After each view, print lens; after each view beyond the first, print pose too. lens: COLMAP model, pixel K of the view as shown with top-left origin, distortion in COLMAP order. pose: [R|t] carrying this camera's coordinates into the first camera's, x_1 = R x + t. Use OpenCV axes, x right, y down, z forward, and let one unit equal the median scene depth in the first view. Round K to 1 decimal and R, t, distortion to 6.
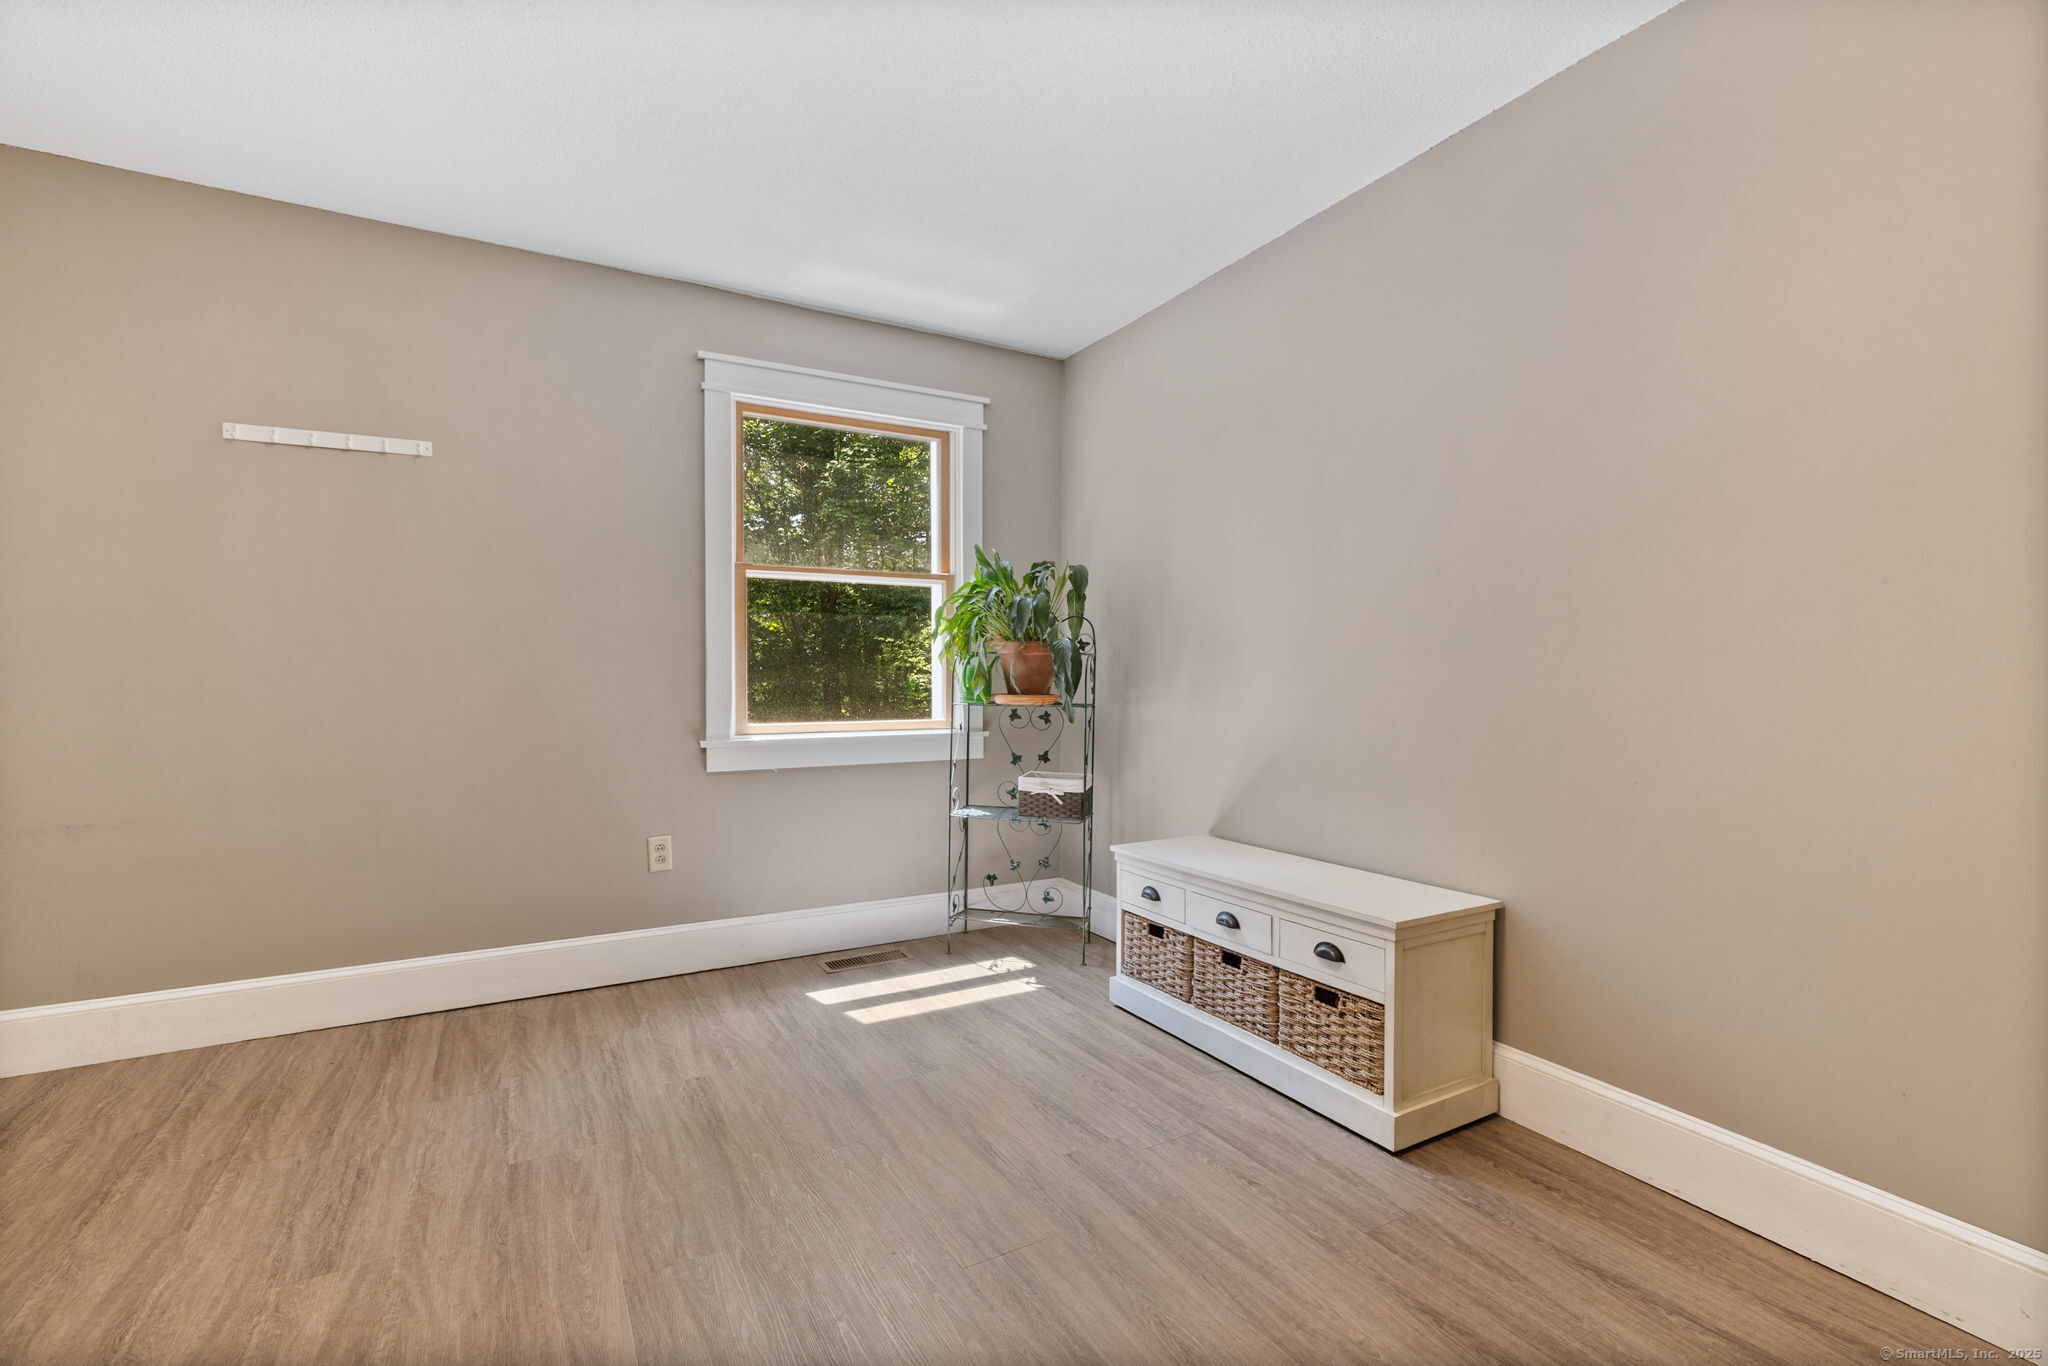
lens RADIAL K [[892.8, 0, 1013.3], [0, 892.8, 687.6], [0, 0, 1]] dist [-0.000881, -0.000247]
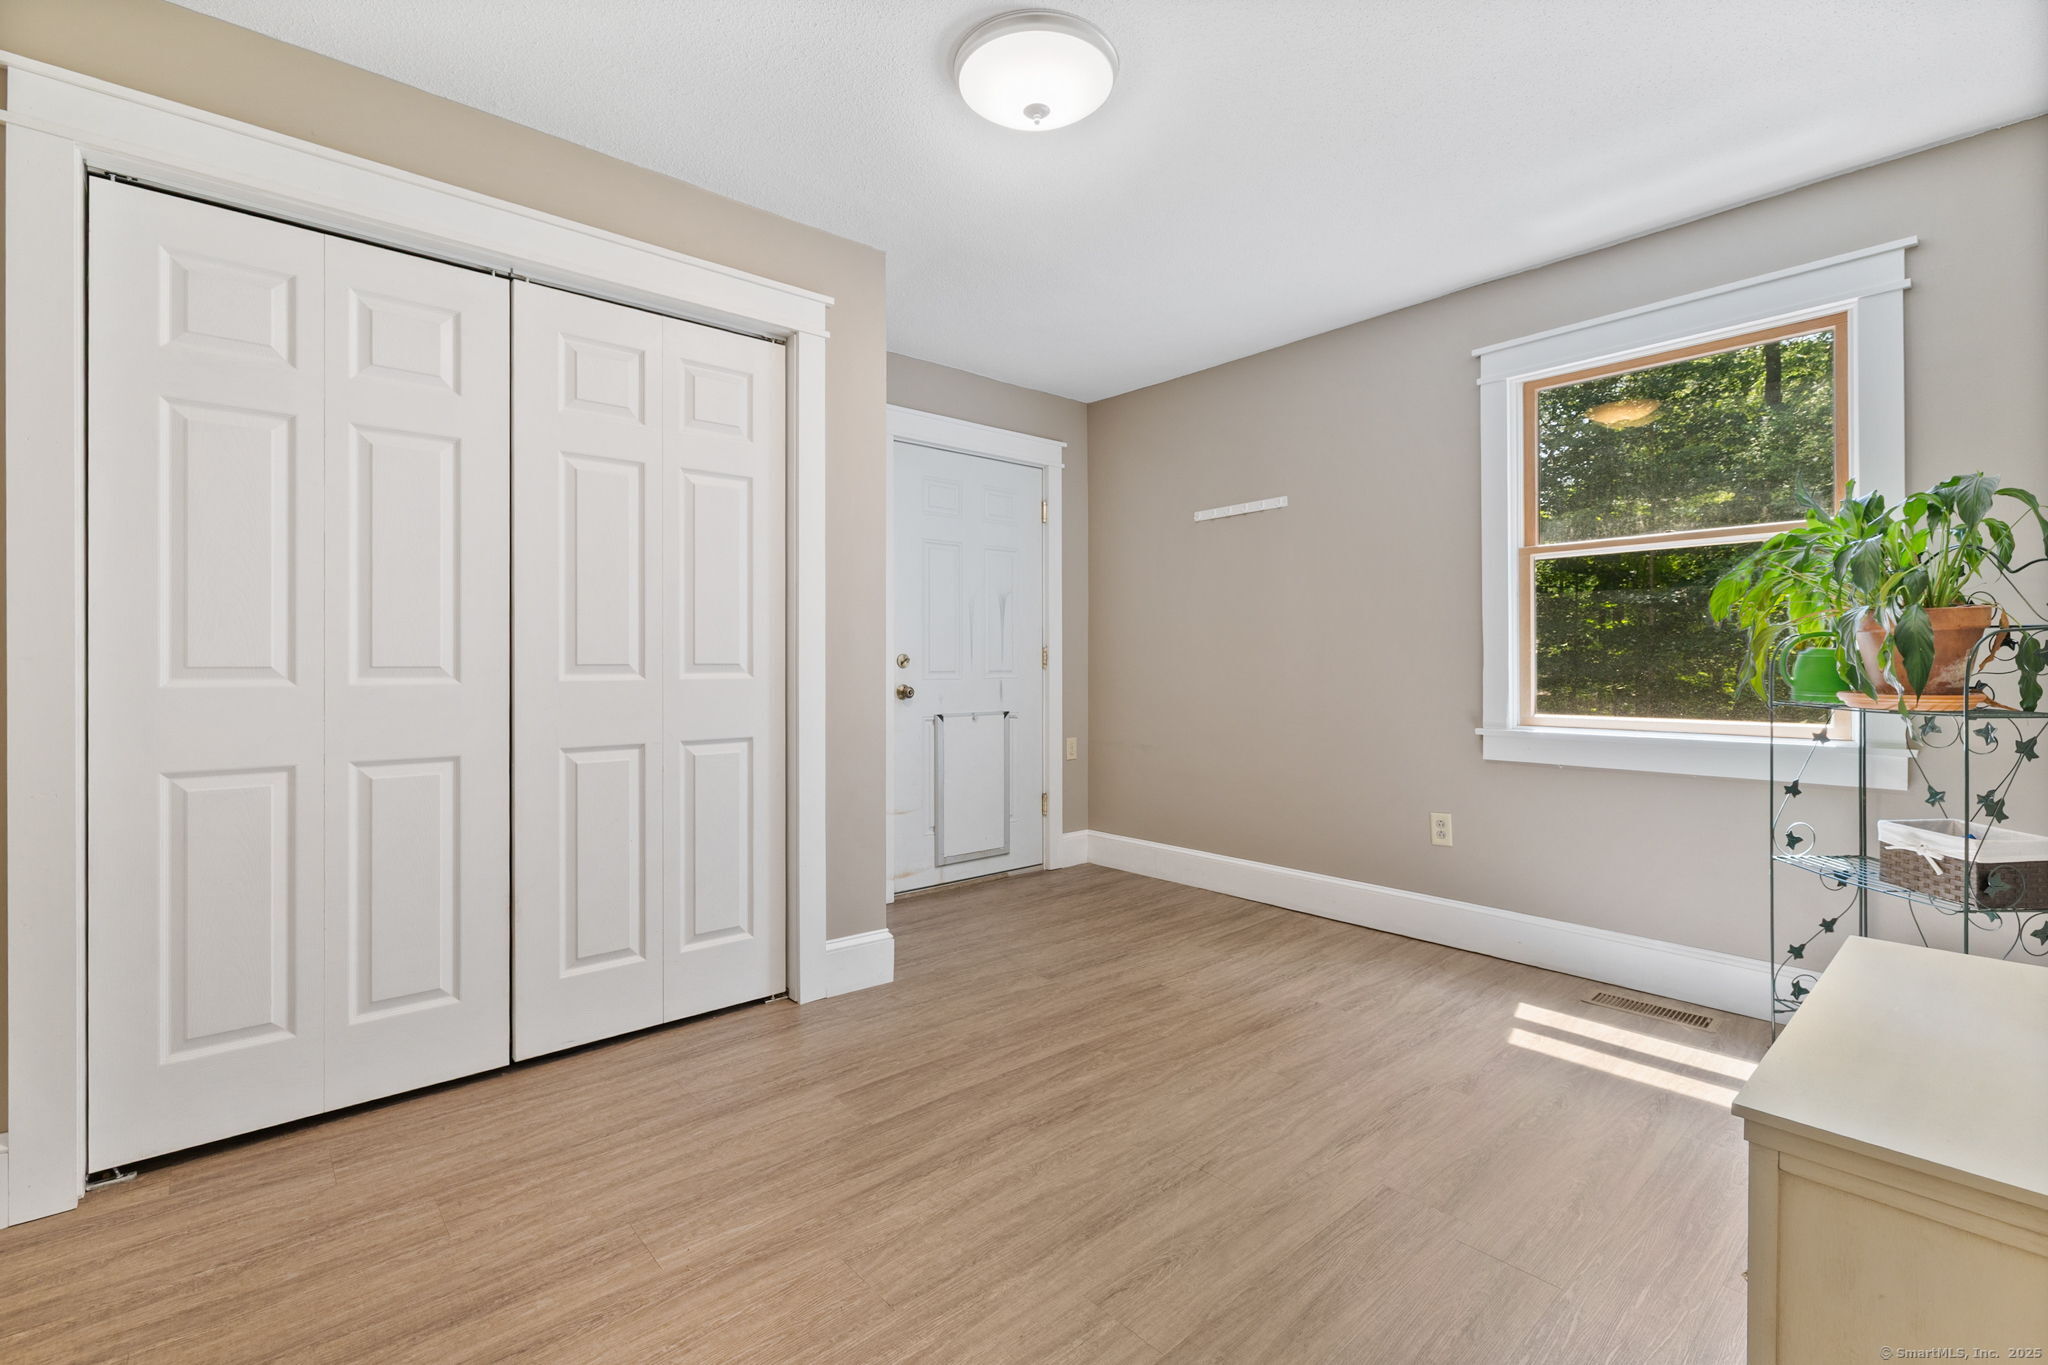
lens RADIAL K [[892.8, 0, 1016.8], [0, 892.8, 666.4], [0, 0, 1]] dist [-0.000881, -0.000247]
pose [[0.207204, 0.001774, -0.978296, 0.588365], [-0.010572, 0.999944, -0.000426, -0.005236], [0.978241, 0.010431, 0.207211, 0.289662]]
